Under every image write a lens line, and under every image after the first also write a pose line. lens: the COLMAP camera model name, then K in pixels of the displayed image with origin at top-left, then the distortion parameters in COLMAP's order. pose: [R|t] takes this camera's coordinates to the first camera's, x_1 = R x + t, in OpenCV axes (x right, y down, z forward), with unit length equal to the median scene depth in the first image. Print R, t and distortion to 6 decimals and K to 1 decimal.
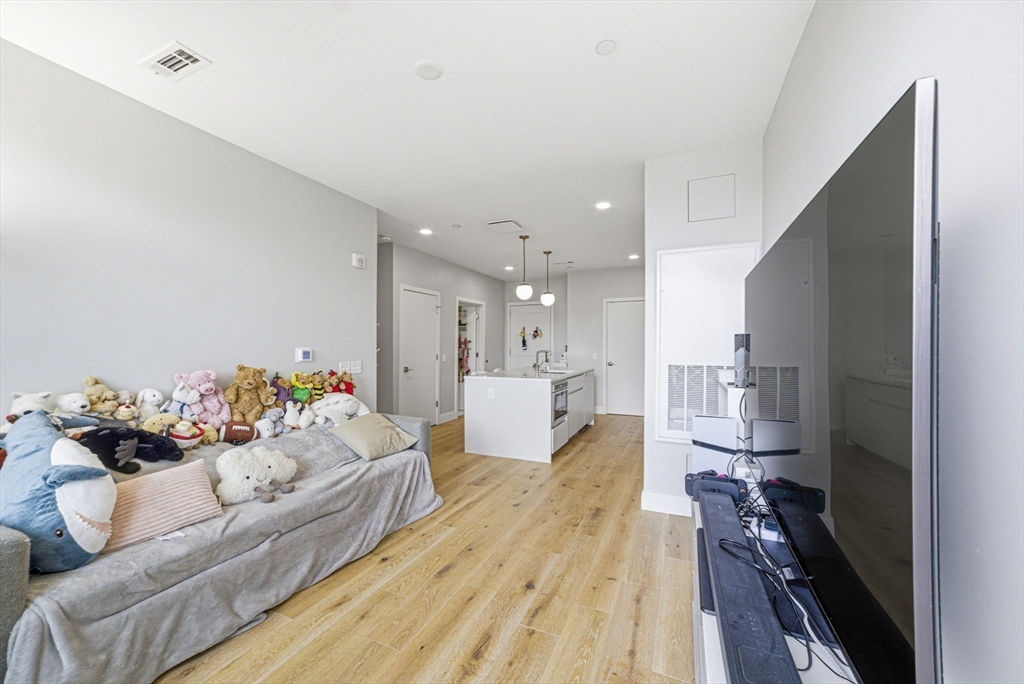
lens RADIAL K [[403.5, 0, 510.3], [0, 403.5, 340.5], [0, 0, 1]] dist [-0.019917, 0.014511]
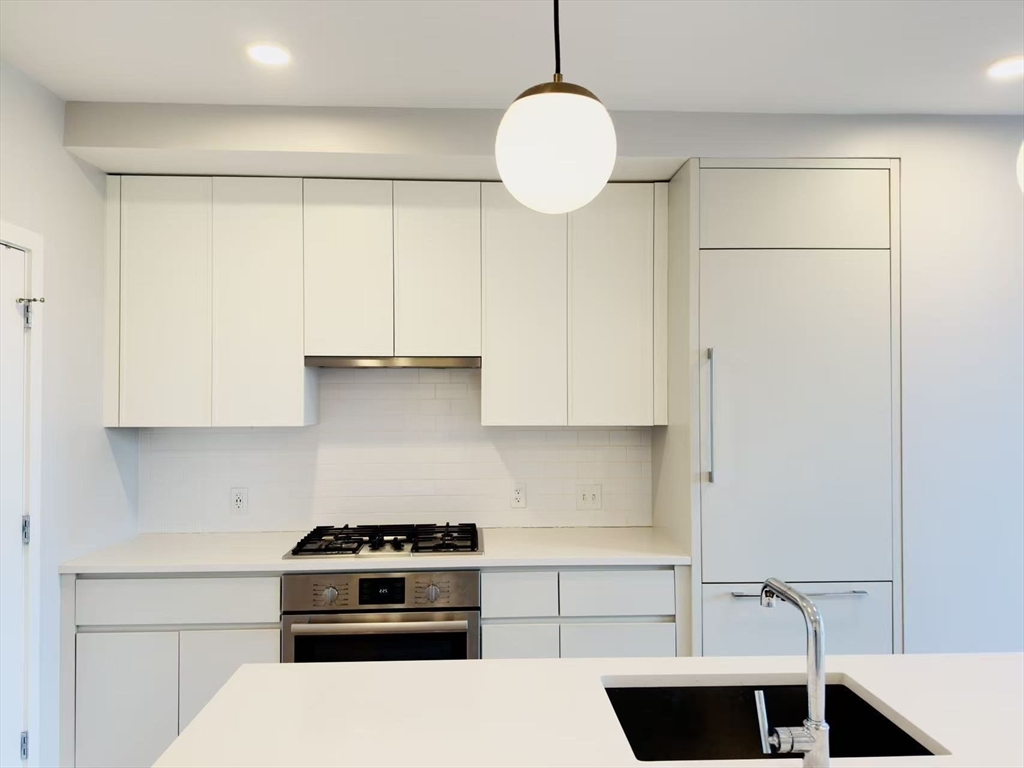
lens RADIAL K [[712.7, 0, 499.6], [0, 712.7, 389.4], [0, 0, 1]] dist [0.048728, -0.000156]
pose [[-0.443213, 0.011257, 0.896346, -0.139316], [-0.009362, 0.999809, -0.017185, -0.058178], [-0.896368, -0.016008, -0.443022, 2.024517]]
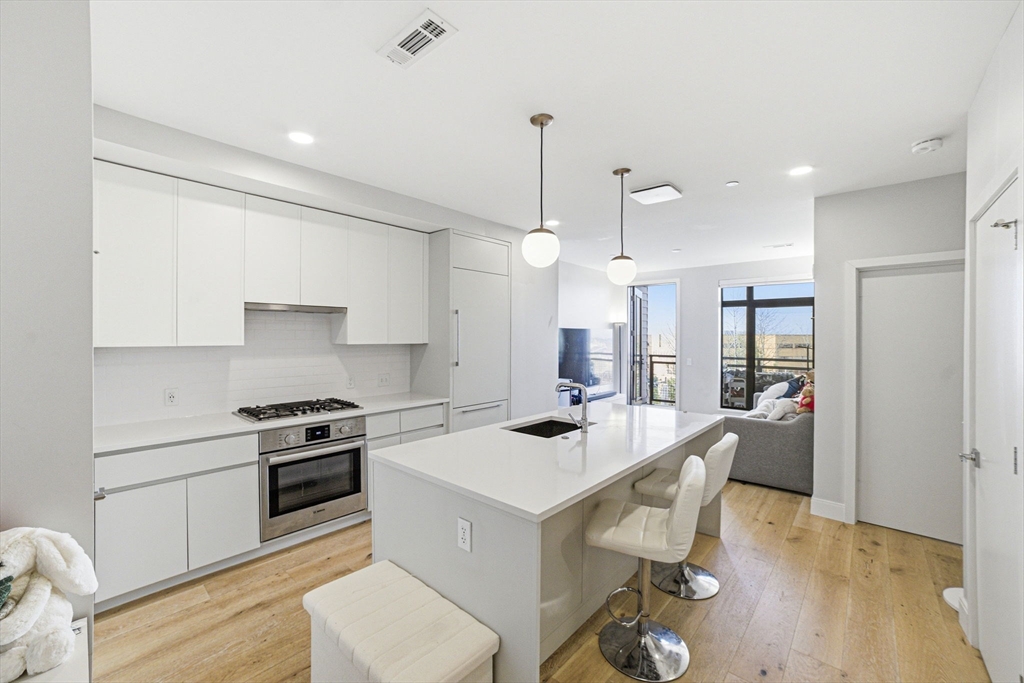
lens RADIAL K [[408.8, 0, 512.0], [0, 408.8, 341.5], [0, 0, 1]] dist [-0.055133, 0.000019]
pose [[-0.954128, -0.005358, 0.299349, 0.020577], [-0.006392, 0.999977, -0.002475, -0.033056], [-0.299329, -0.004275, -0.954140, 2.477777]]
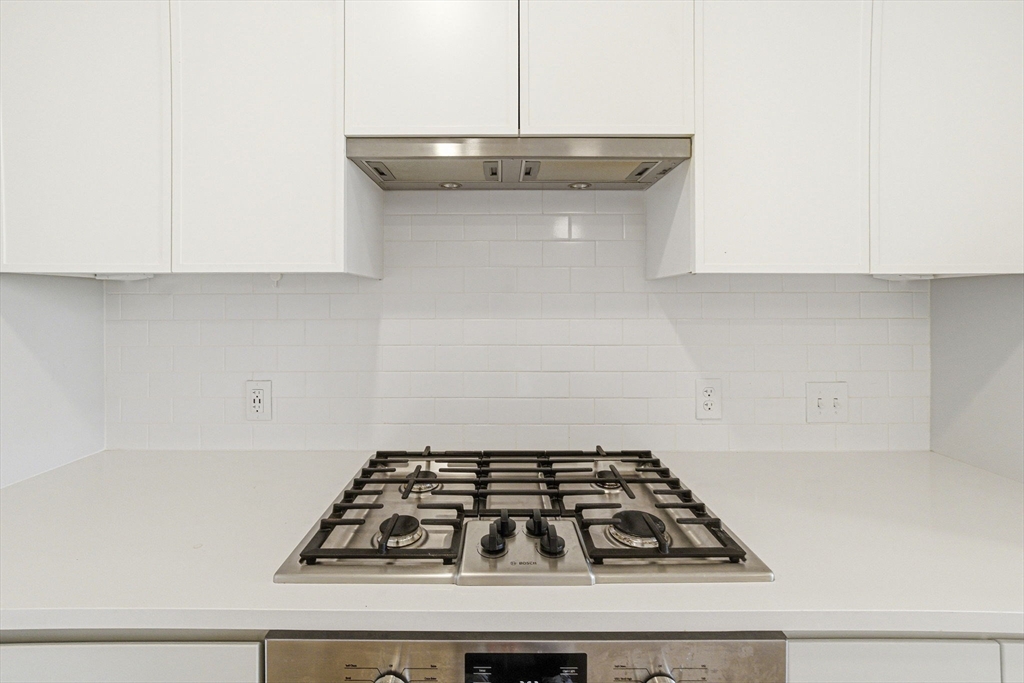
lens RADIAL K [[430.6, 0, 494.3], [0, 430.6, 304.6], [0, 0, 1]] dist [0.000222, -0.000018]
pose [[-0.400733, -0.009613, 0.916144, 0.514131], [-0.011201, 0.999922, 0.005593, -0.004518], [-0.916126, -0.008020, -0.400810, 1.861340]]
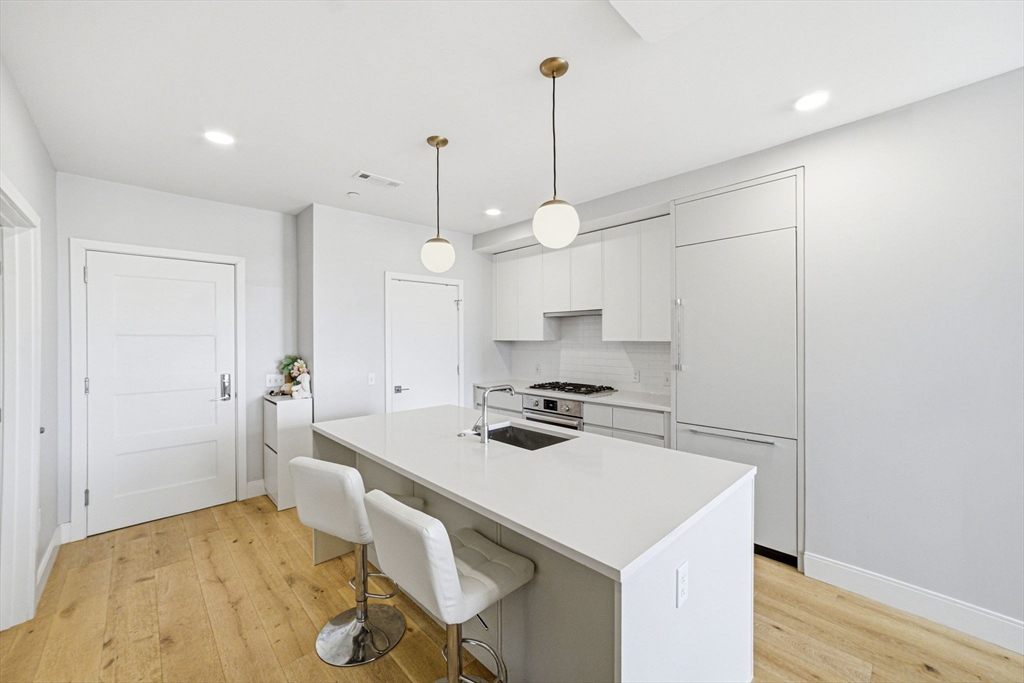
lens RADIAL K [[403.5, 0, 510.3], [0, 403.5, 340.0], [0, 0, 1]] dist [-0.019917, 0.014511]
pose [[0.377386, -0.008787, 0.926014, -0.473267], [-0.007669, 0.999891, 0.012613, -0.041471], [-0.926024, -0.011861, 0.377278, 1.429453]]
